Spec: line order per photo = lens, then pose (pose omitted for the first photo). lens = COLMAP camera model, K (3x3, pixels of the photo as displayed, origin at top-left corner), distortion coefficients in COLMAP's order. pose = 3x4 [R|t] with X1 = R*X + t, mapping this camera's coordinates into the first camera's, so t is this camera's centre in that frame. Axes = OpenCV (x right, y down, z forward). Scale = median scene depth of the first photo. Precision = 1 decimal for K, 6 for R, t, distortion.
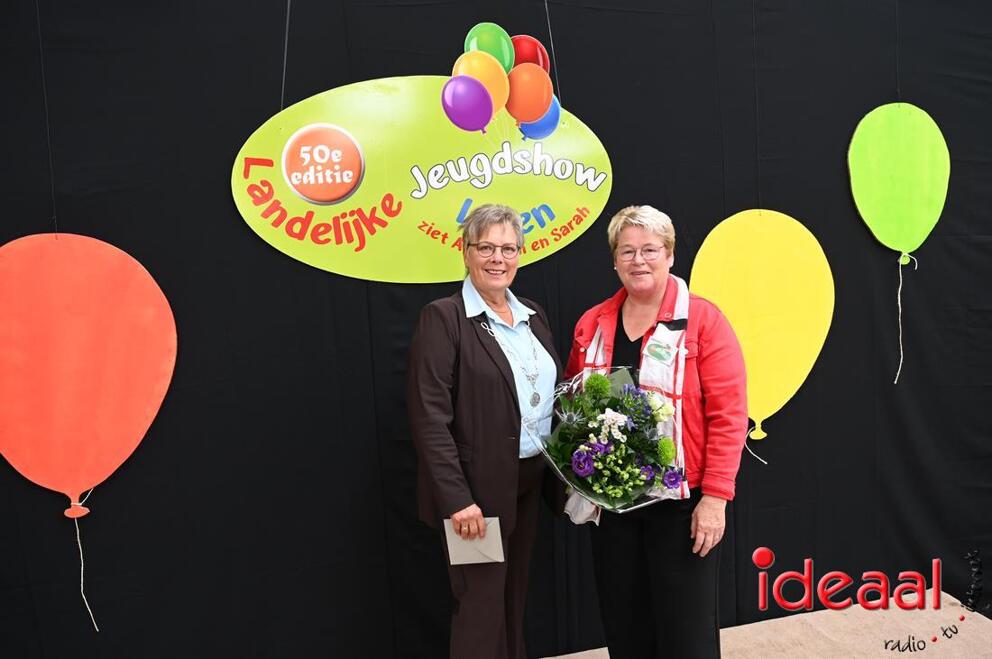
lens RADIAL K [[763.0, 0, 496.0], [0, 763.0, 329.5], [0, 0, 1]] dist [-0.086257, 0.078273]
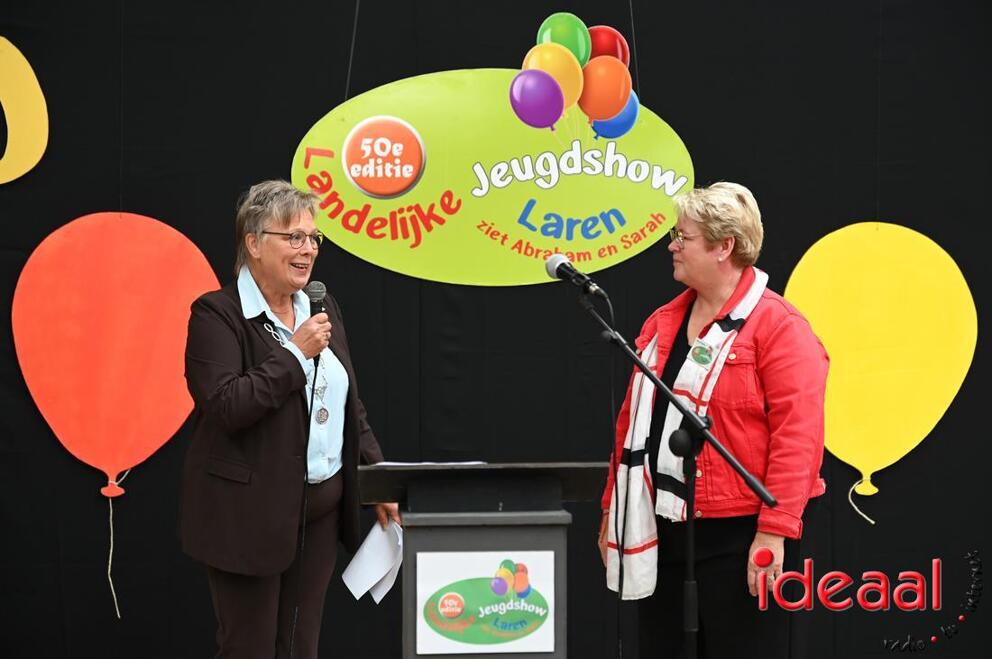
lens RADIAL K [[1964.0, 0, 496.0], [0, 1964.0, 329.5], [0, 0, 1]] dist [0.298570, 0.139351]
pose [[0.988757, 0.054371, -0.139297, 0.272318], [-0.066033, 0.994564, -0.080513, 0.191394], [0.134162, 0.088806, 0.986972, -1.422120]]
